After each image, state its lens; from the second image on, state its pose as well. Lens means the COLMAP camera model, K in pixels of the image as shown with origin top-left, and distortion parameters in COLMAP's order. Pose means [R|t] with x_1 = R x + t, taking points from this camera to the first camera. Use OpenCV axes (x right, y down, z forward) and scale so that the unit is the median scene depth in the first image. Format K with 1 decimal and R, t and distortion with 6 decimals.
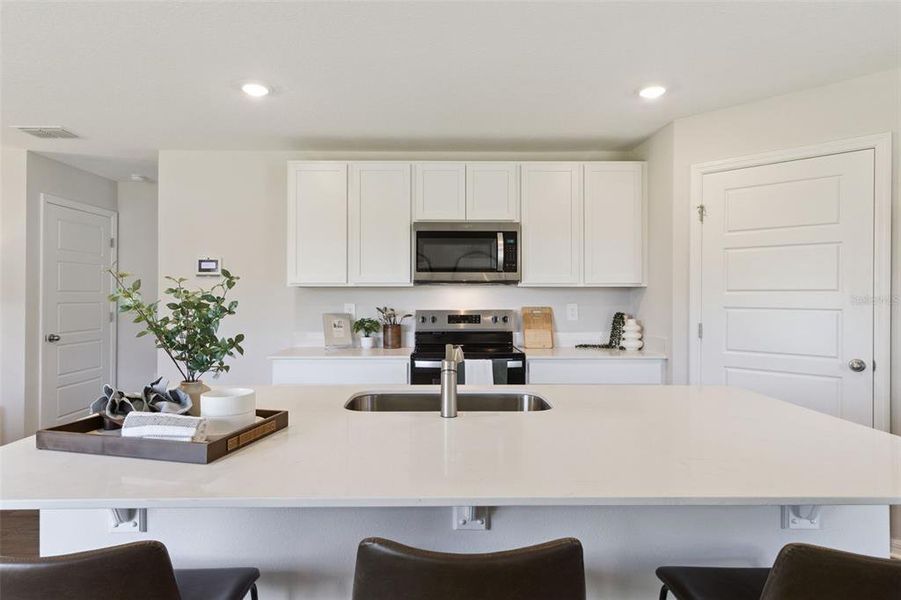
lens RADIAL K [[478.3, 0, 451.3], [0, 478.3, 289.3], [0, 0, 1]] dist [0.001683, 0.000019]
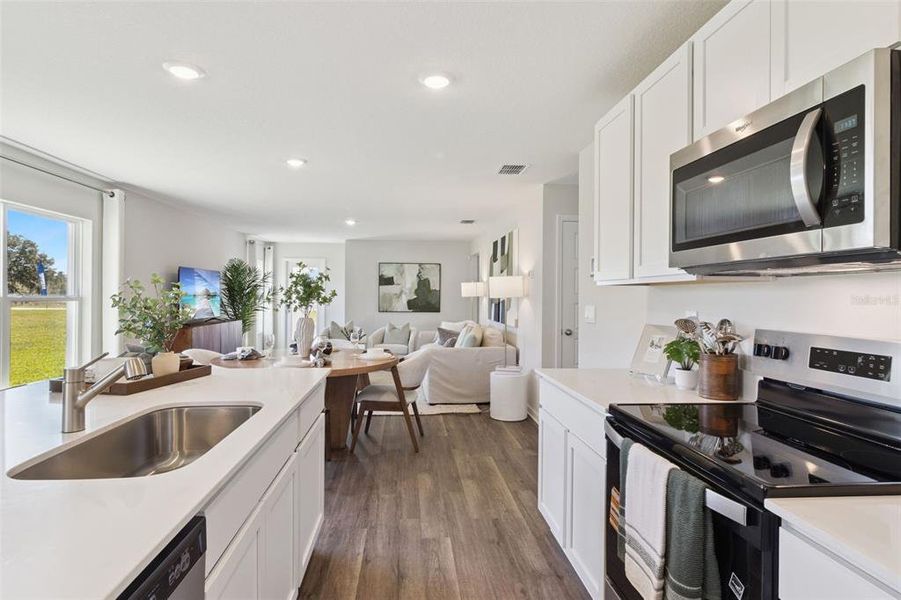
lens RADIAL K [[478.3, 0, 451.3], [0, 478.3, 289.3], [0, 0, 1]] dist [0.001683, 0.000019]
pose [[0.083398, -0.013474, -0.996425, 0.386291], [0.001600, 0.999909, -0.013387, 0.009699], [0.996515, -0.000478, 0.083412, 0.676304]]
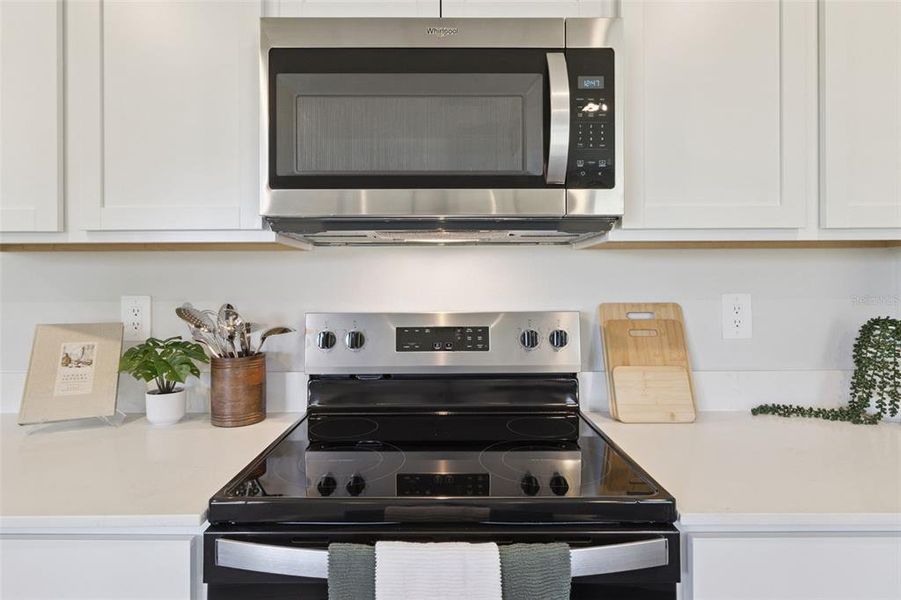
lens RADIAL K [[478.3, 0, 451.3], [0, 478.3, 289.3], [0, 0, 1]] dist [0.001683, 0.000019]
pose [[0.999920, -0.004460, -0.011817, 0.038529], [0.004723, 0.999740, 0.022325, 0.018154], [0.011715, -0.022379, 0.999681, 0.662193]]
